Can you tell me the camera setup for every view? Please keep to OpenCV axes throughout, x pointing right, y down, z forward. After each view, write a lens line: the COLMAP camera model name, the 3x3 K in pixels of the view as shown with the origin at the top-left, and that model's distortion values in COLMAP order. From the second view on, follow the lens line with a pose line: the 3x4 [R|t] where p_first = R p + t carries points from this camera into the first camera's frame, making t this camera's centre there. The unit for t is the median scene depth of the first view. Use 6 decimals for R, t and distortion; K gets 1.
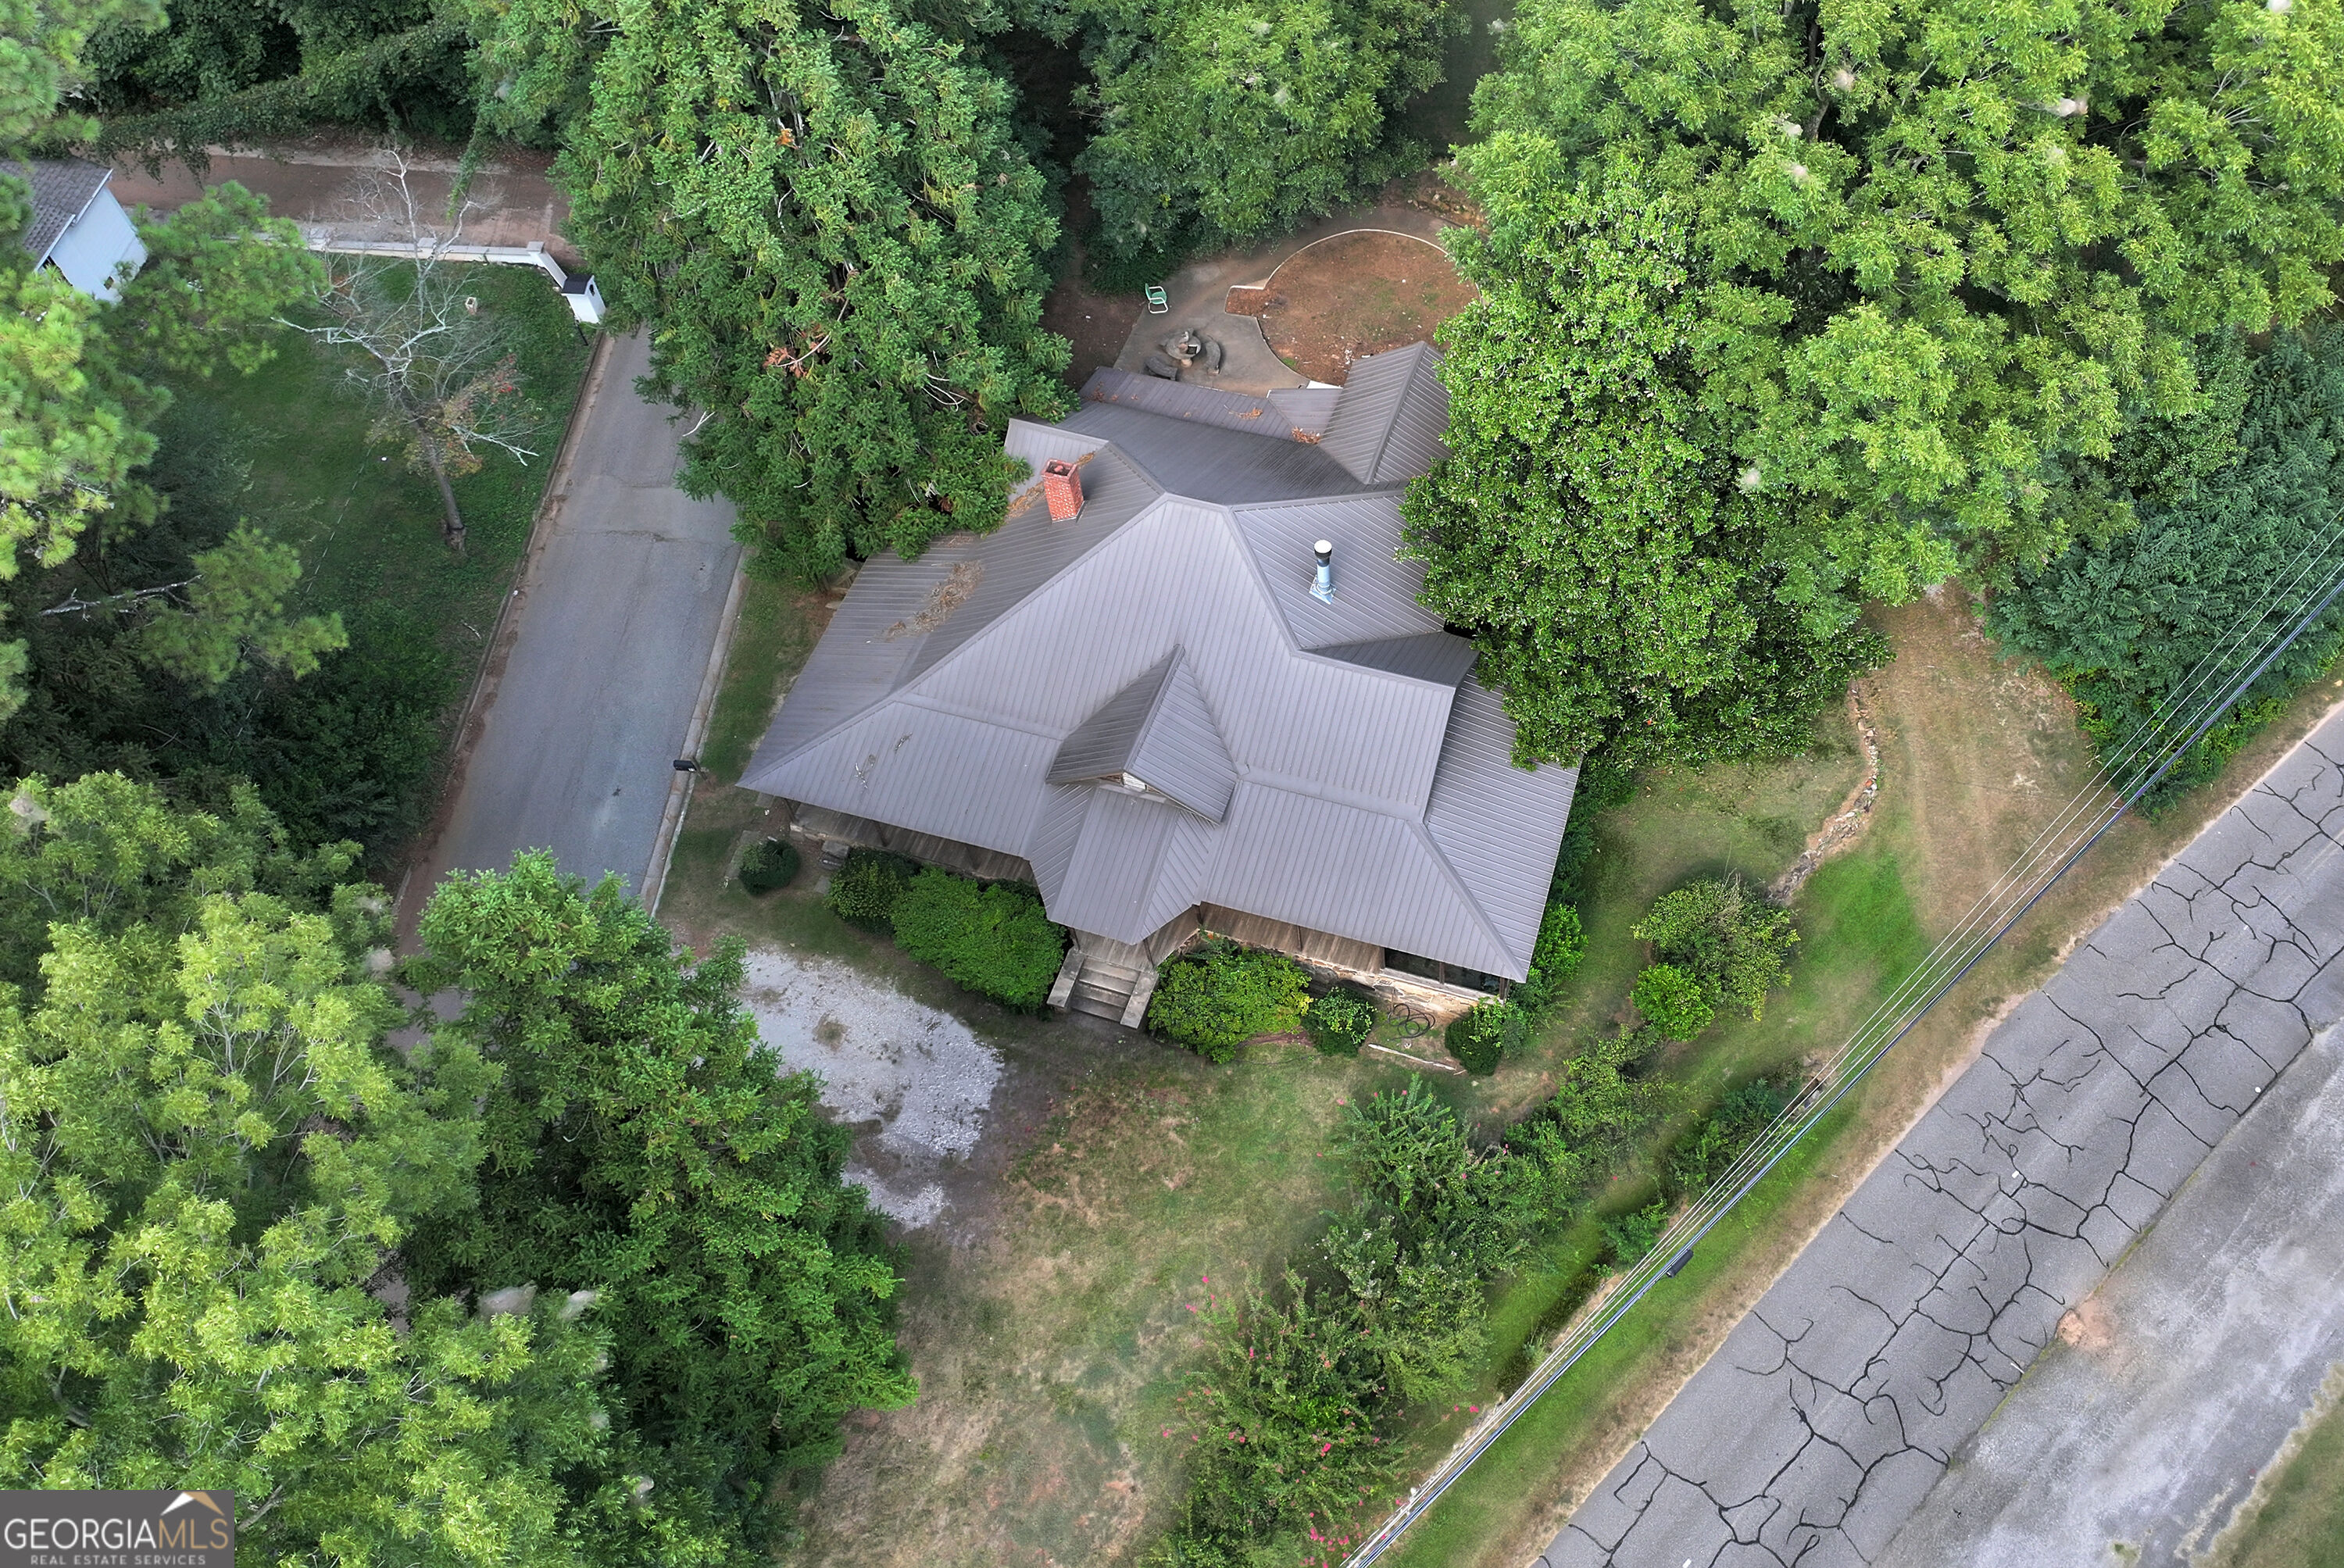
lens RADIAL K [[1764.3, 0, 1217.6], [0, 1764.3, 778.8], [0, 0, 1]] dist [0.002999, -0.001940]
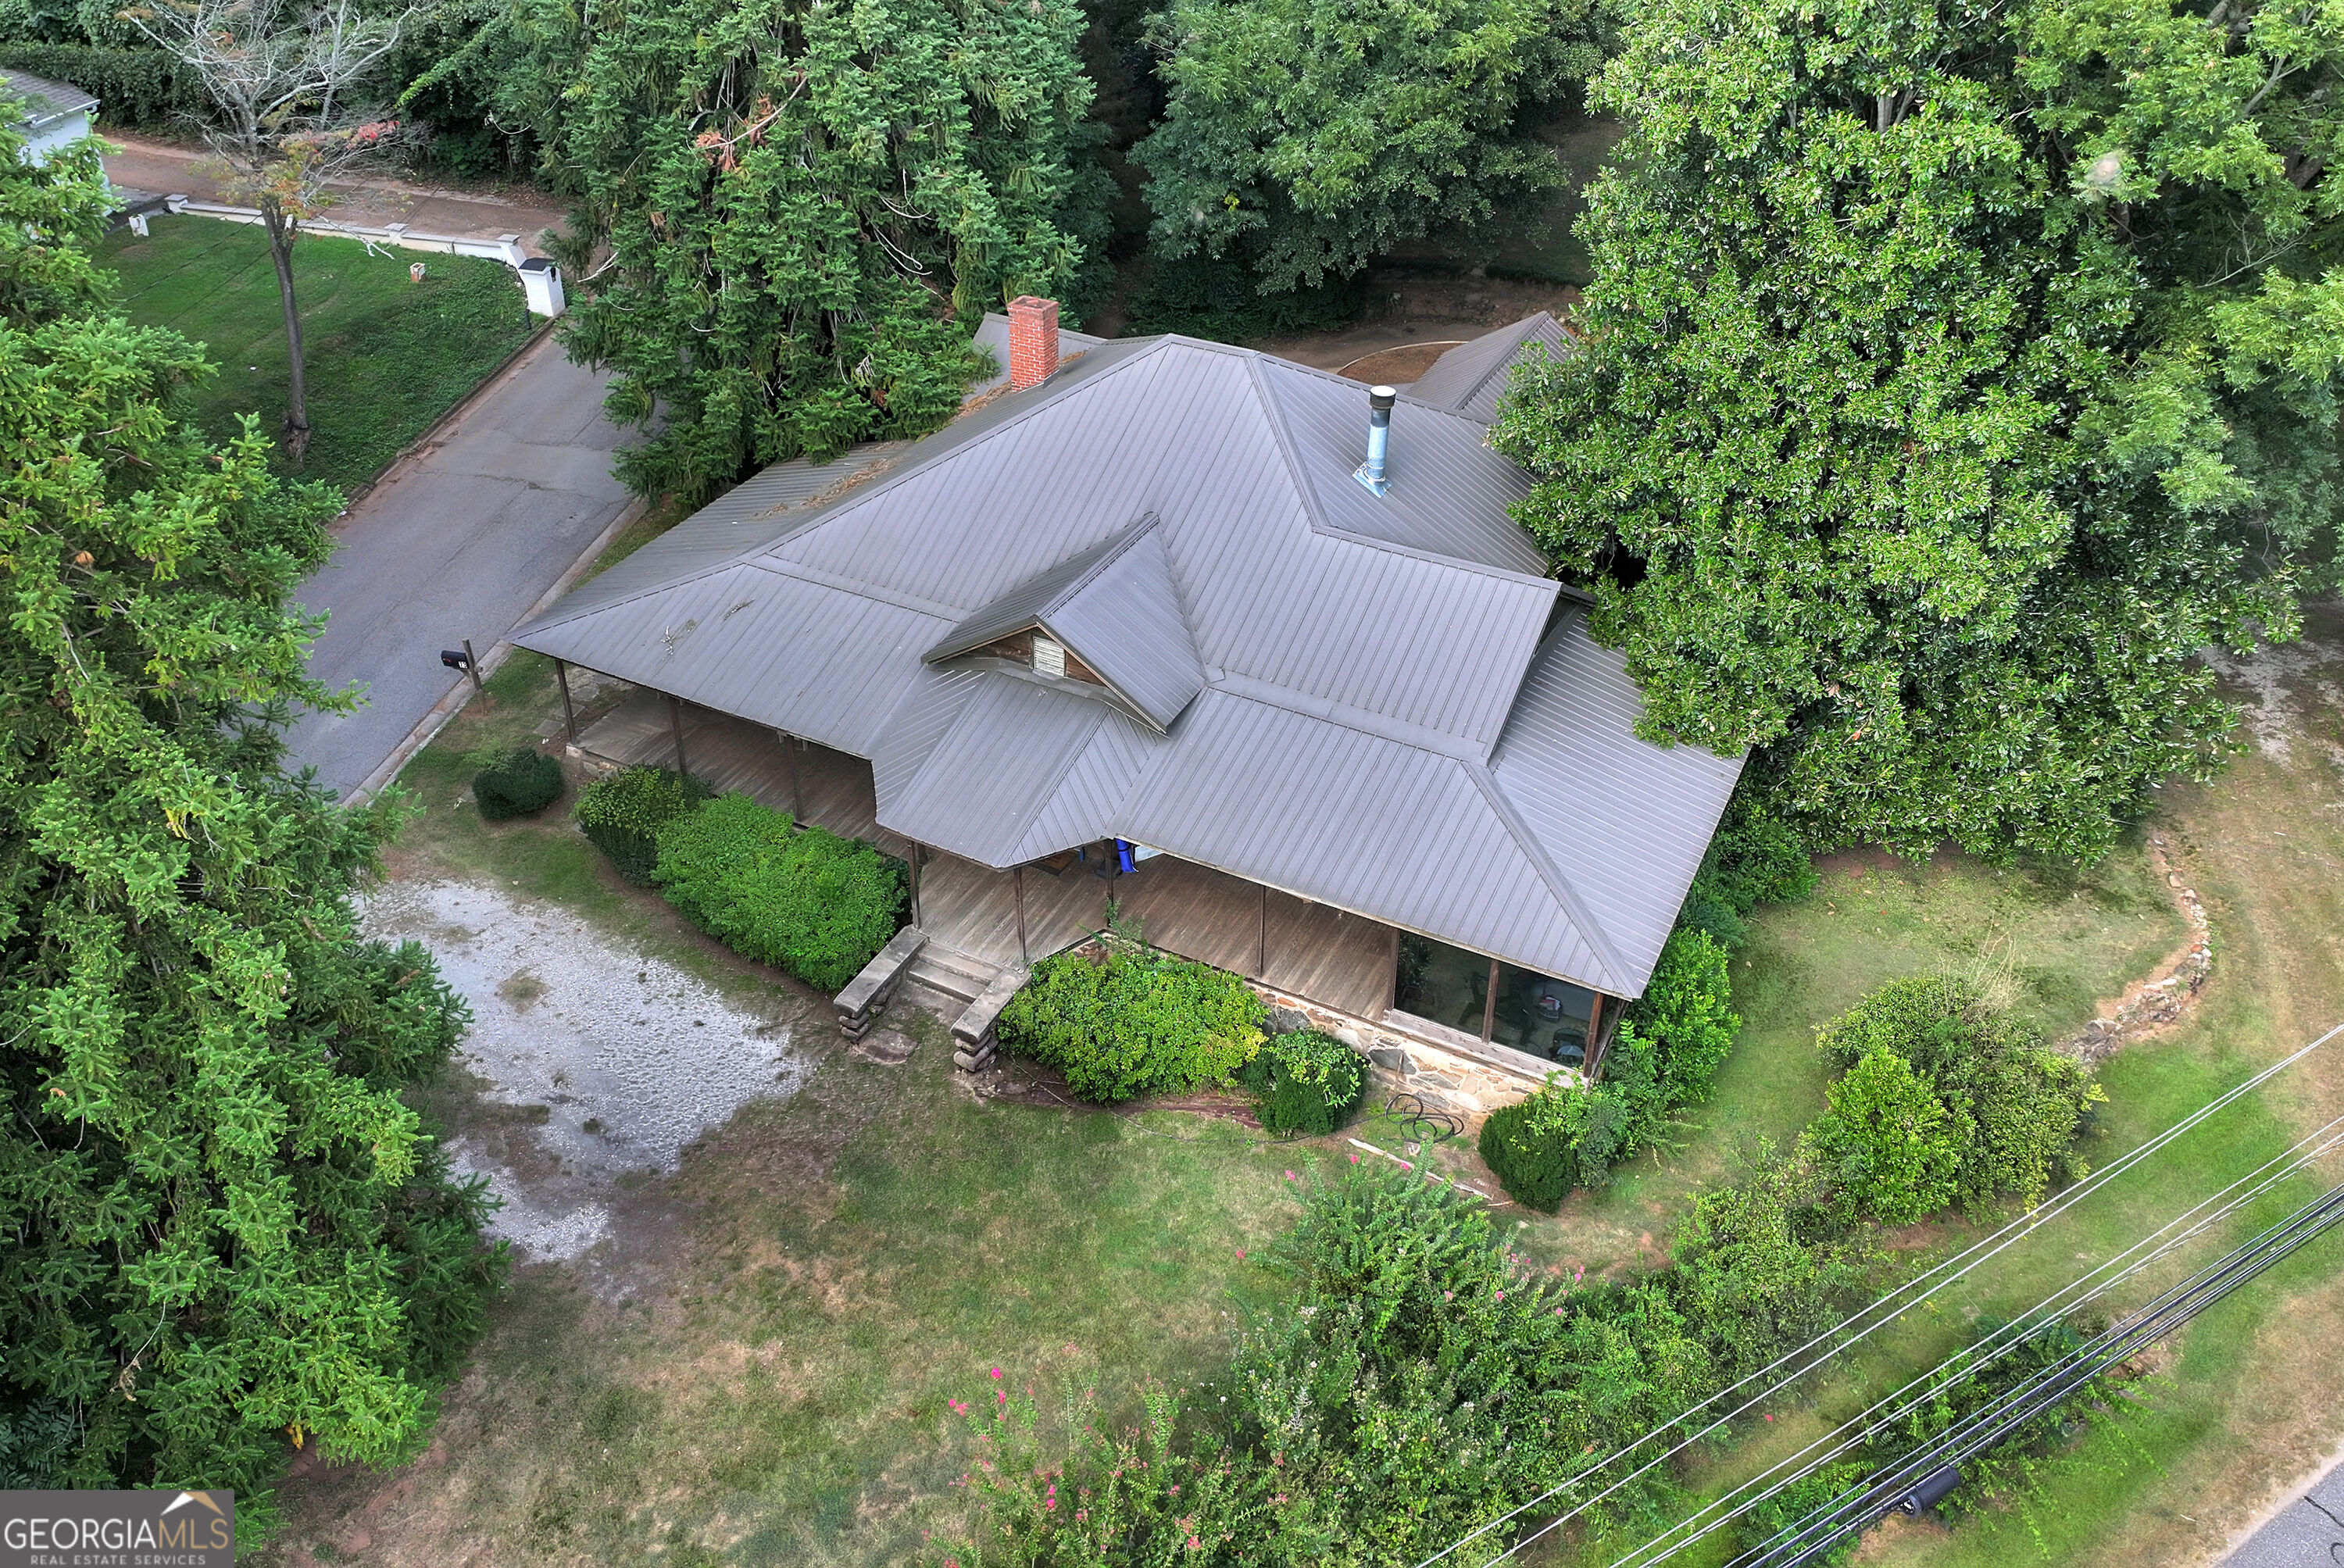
lens RADIAL K [[1812.8, 0, 1025.0], [0, 1812.8, 785.8], [0, 0, 1]] dist [0.000220, 0.008127]
pose [[0.977547, 0.157266, -0.140244, 0.046026], [-0.195279, 0.926190, -0.322549, 0.263867], [0.079167, 0.342694, 0.936106, 0.374945]]
